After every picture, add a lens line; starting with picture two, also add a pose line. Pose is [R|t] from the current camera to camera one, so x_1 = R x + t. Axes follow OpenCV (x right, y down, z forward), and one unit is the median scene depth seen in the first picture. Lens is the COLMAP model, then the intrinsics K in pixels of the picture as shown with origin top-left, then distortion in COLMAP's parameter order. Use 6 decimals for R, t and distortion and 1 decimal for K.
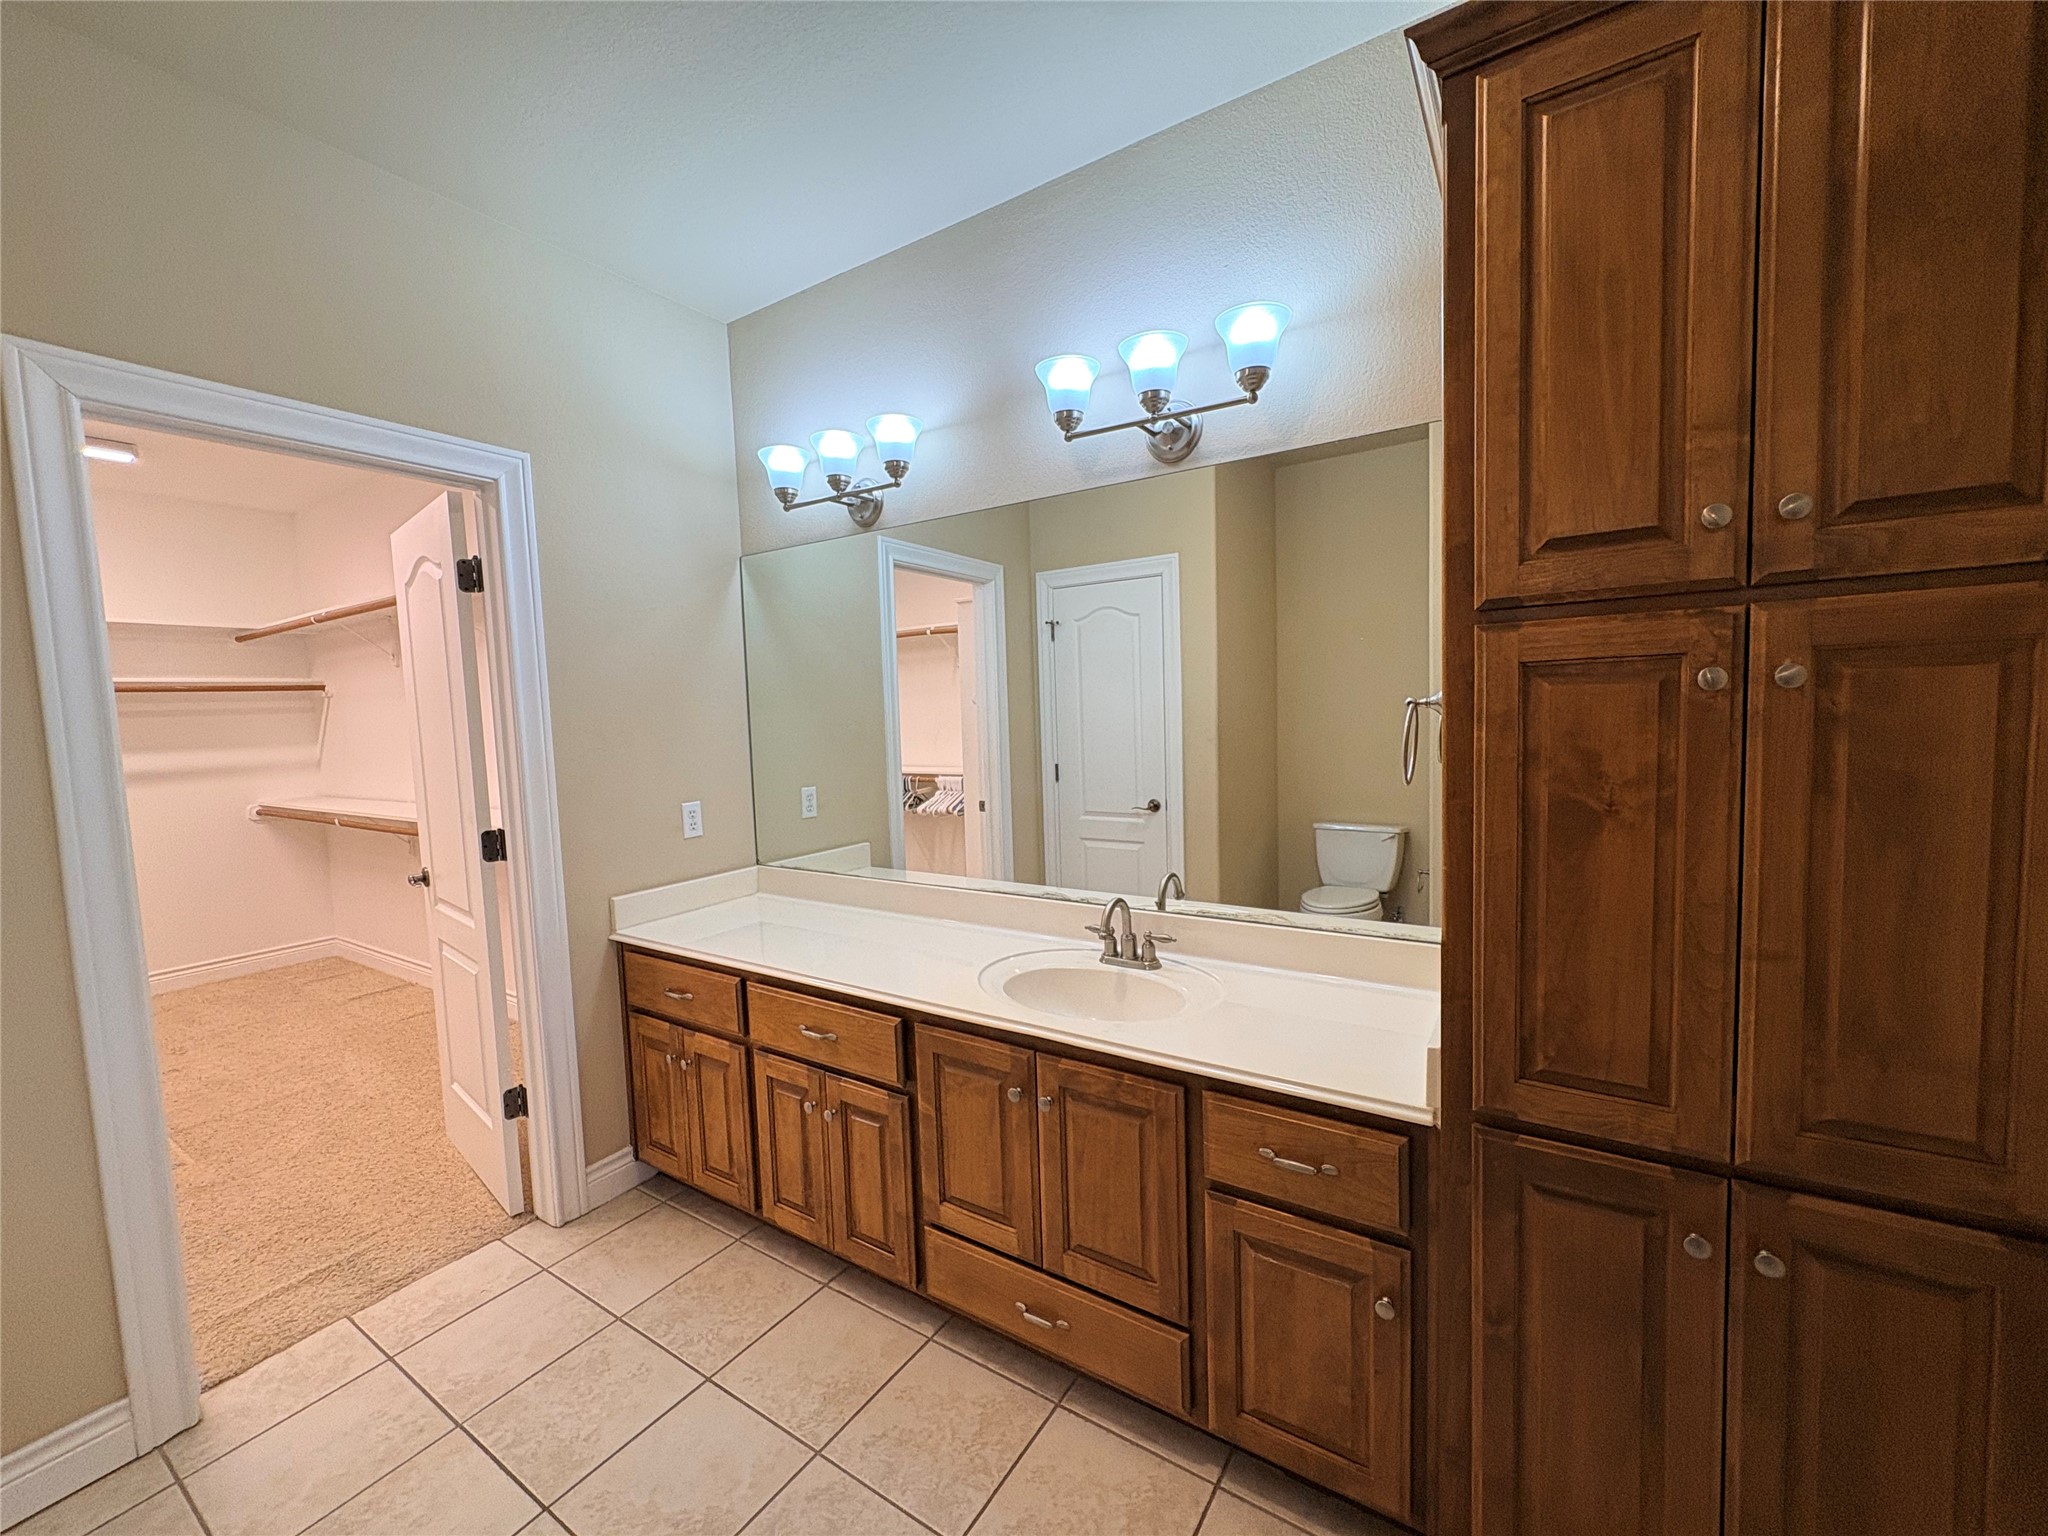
lens RADIAL K [[811.9, 0, 1016.4], [0, 811.9, 771.9], [0, 0, 1]] dist [-0.002873, 0.000359]
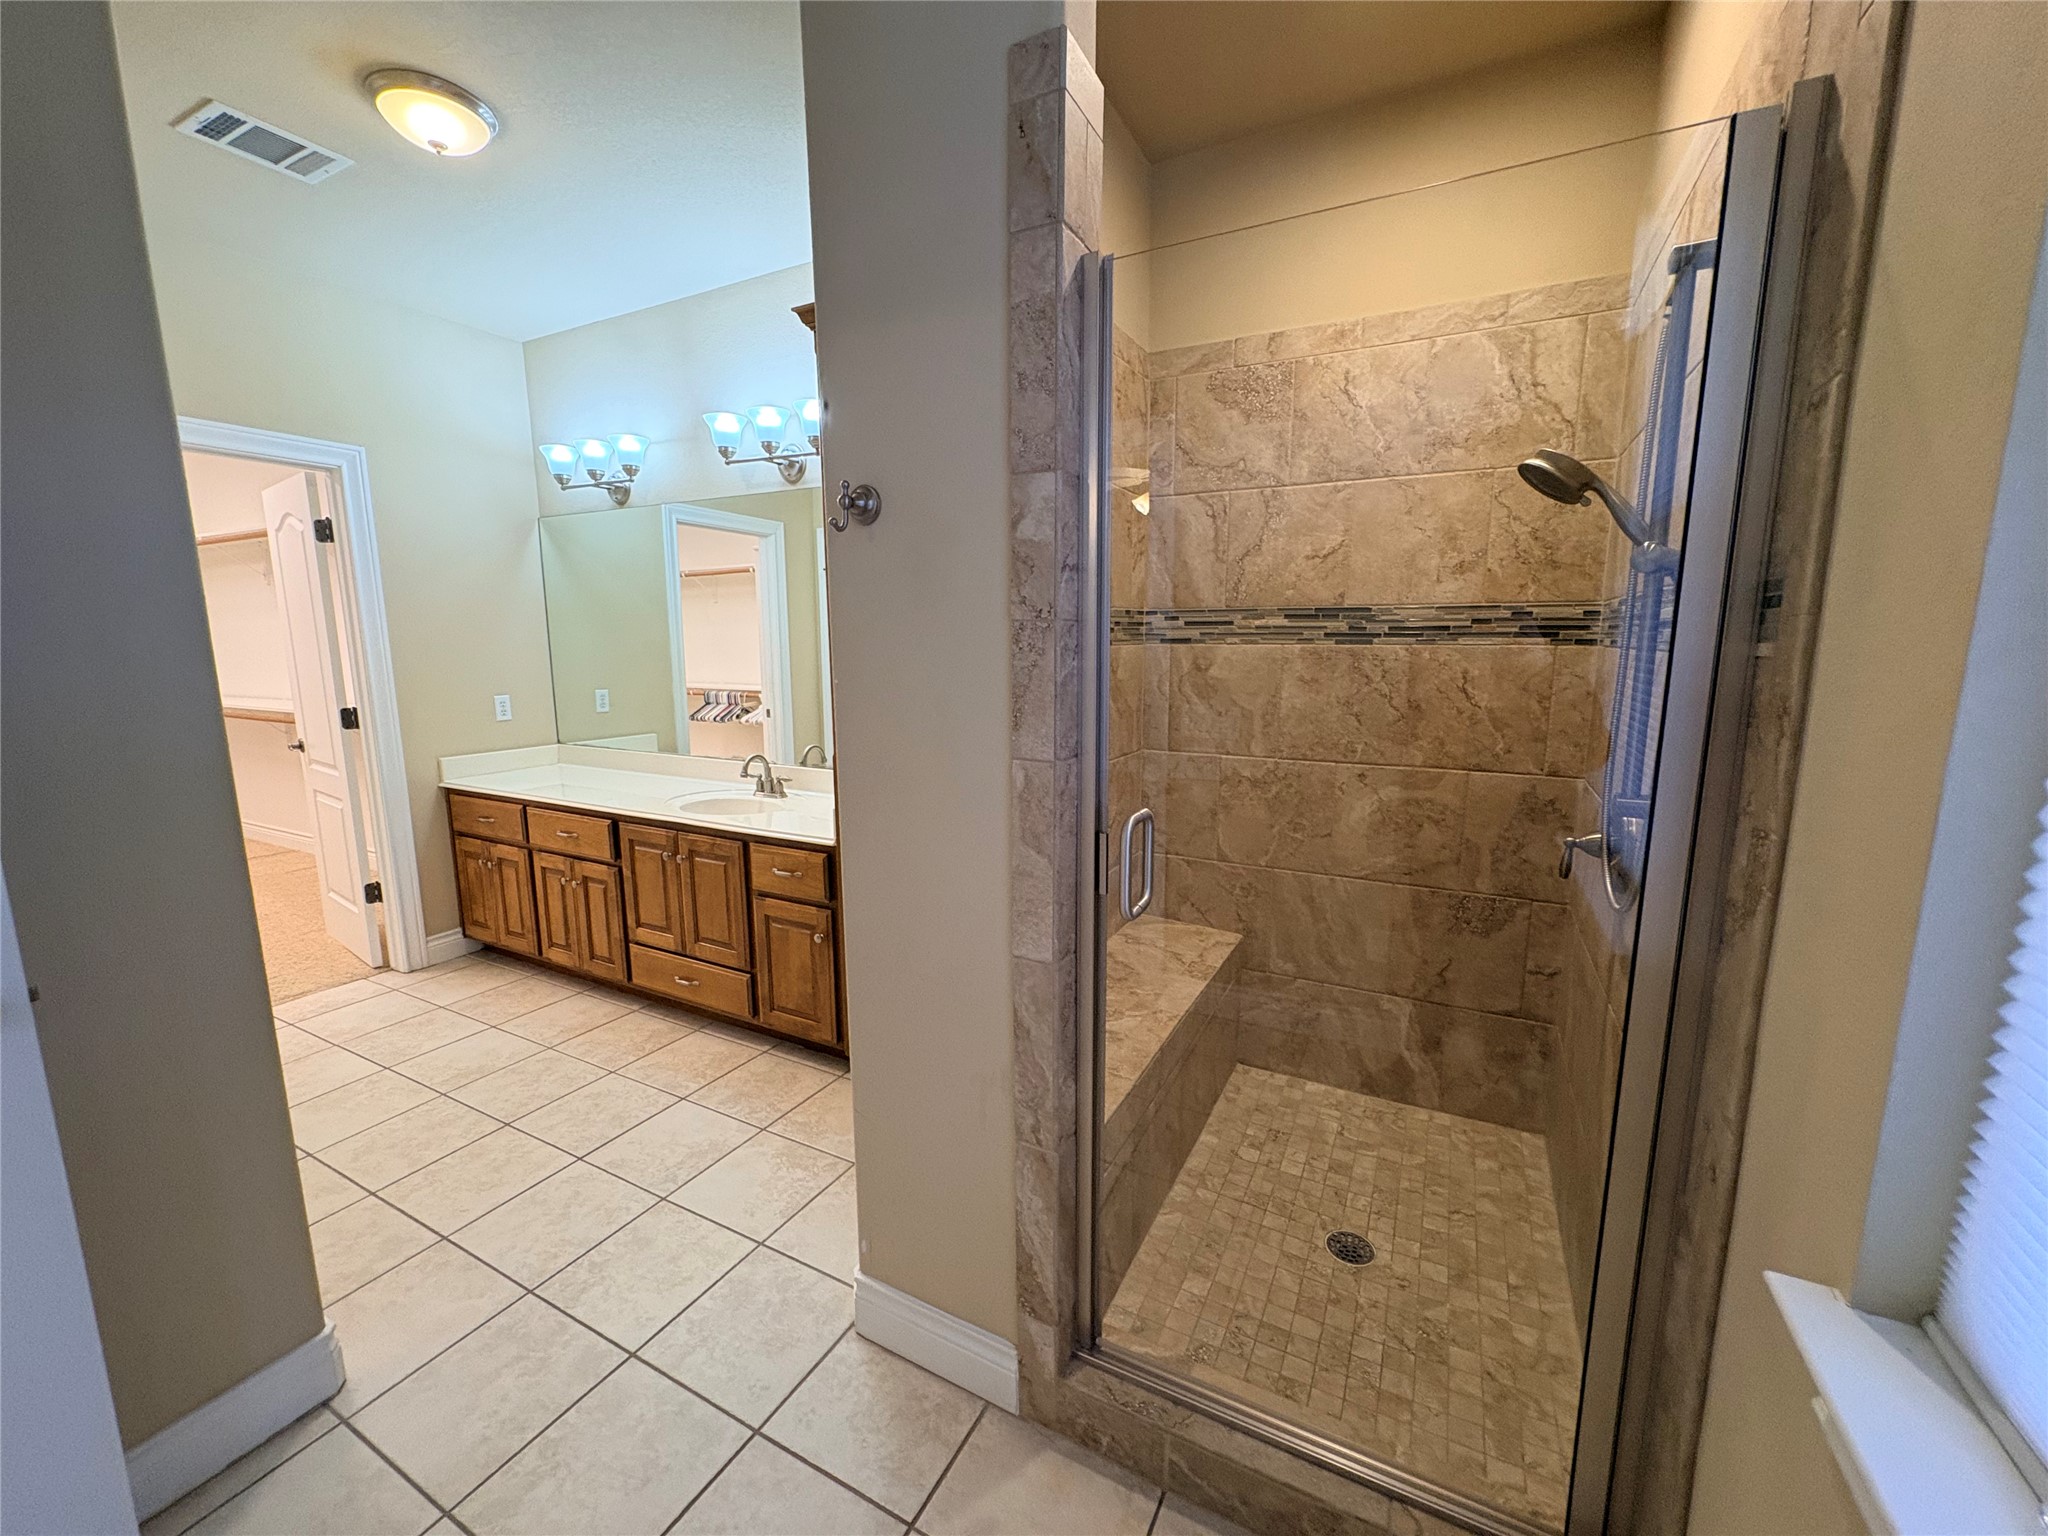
lens RADIAL K [[811.9, 0, 1026.3], [0, 811.9, 770.9], [0, 0, 1]] dist [-0.002873, 0.000359]
pose [[0.995043, 0.015542, 0.098226, 0.455386], [-0.023440, 0.996538, 0.079766, 0.041644], [-0.096646, -0.081673, 0.991962, -0.613661]]
